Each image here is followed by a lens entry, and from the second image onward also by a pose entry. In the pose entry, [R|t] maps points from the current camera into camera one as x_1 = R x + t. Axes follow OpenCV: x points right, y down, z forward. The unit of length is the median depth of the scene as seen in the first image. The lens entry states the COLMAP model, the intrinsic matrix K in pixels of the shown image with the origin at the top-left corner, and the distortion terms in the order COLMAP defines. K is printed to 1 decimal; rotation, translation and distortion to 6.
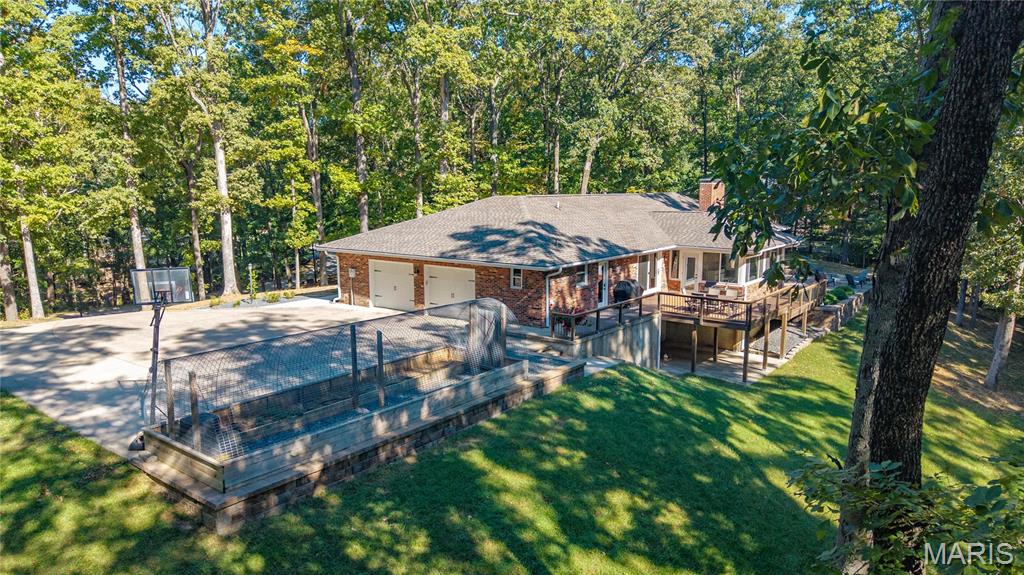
lens RADIAL K [[694.8, 0, 528.1], [0, 694.8, 288.3], [0, 0, 1]] dist [0.003959, 0.001791]
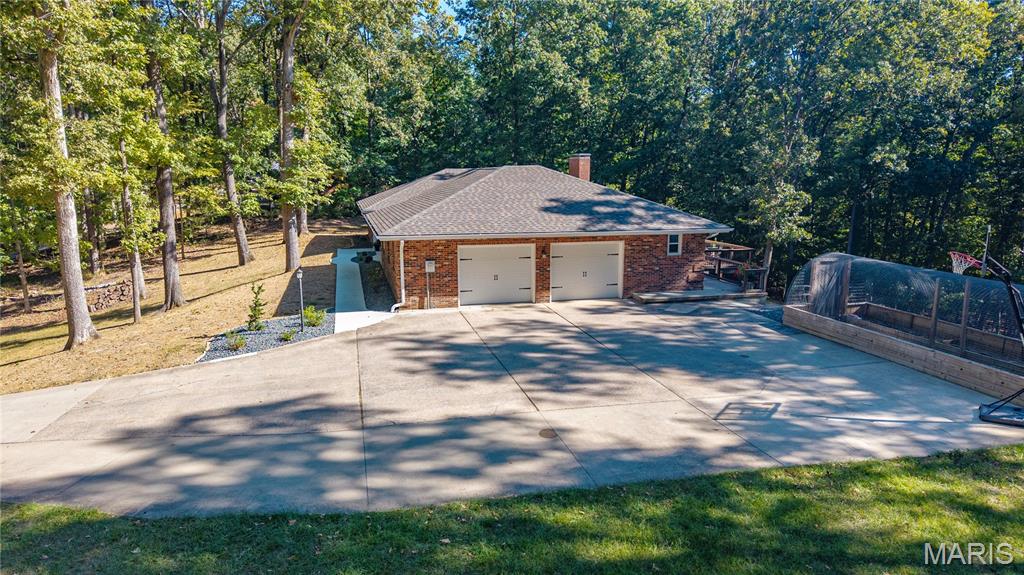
lens RADIAL K [[694.8, 0, 528.1], [0, 694.8, 288.3], [0, 0, 1]] dist [0.003959, 0.001791]
pose [[0.627777, -0.133538, 0.766853, -1.180406], [0.113768, 0.990336, 0.079320, -0.070805], [-0.770034, 0.037447, 0.636902, 0.677887]]
